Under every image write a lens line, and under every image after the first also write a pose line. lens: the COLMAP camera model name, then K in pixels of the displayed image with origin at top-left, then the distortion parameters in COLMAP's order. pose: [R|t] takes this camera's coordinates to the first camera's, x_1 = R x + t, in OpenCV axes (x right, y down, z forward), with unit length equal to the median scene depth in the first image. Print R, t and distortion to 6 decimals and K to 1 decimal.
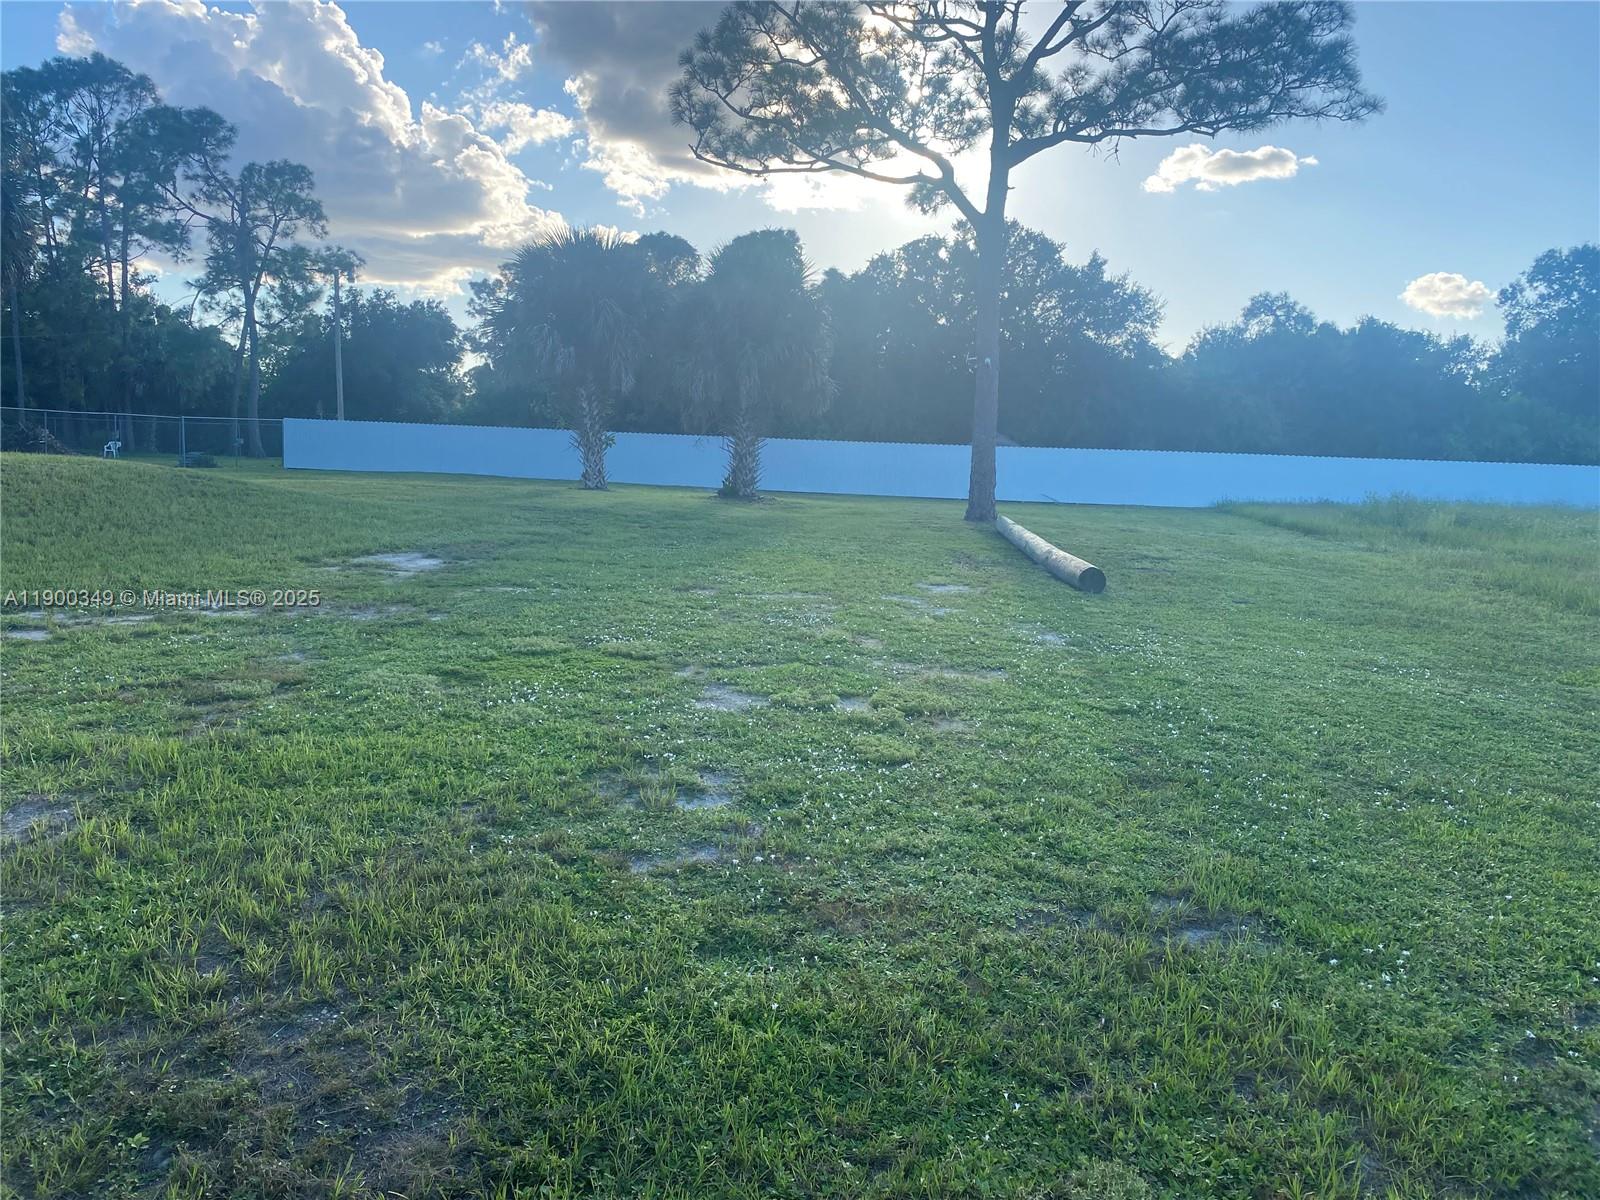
lens RADIAL K [[1212.5, 0, 797.4], [0, 1212.5, 579.9], [0, 0, 1]] dist [0.038077, -0.034947]
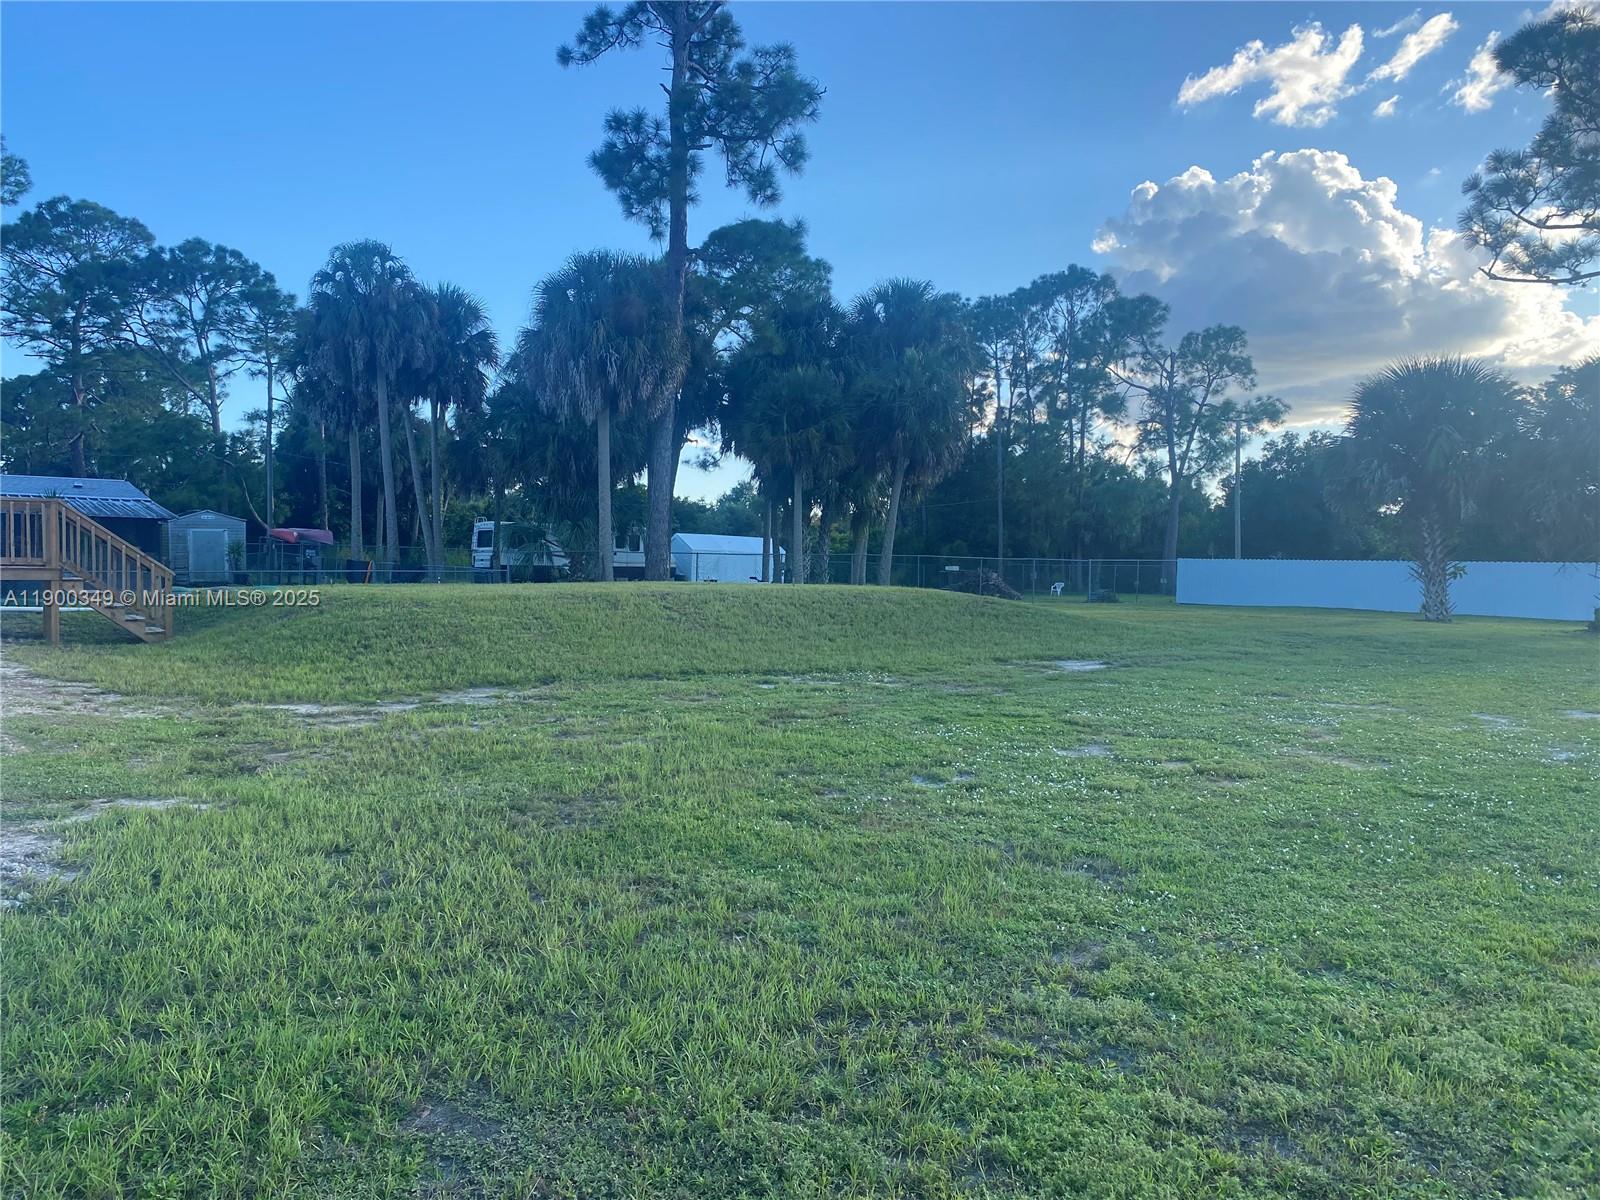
lens RADIAL K [[1212.5, 0, 792.1], [0, 1212.5, 610.5], [0, 0, 1]] dist [0.038077, -0.034947]
pose [[0.715326, 0.002759, -0.698786, 0.107326], [-0.065874, 0.995805, -0.063501, 0.008484], [0.695680, 0.091456, 0.712507, -0.031812]]
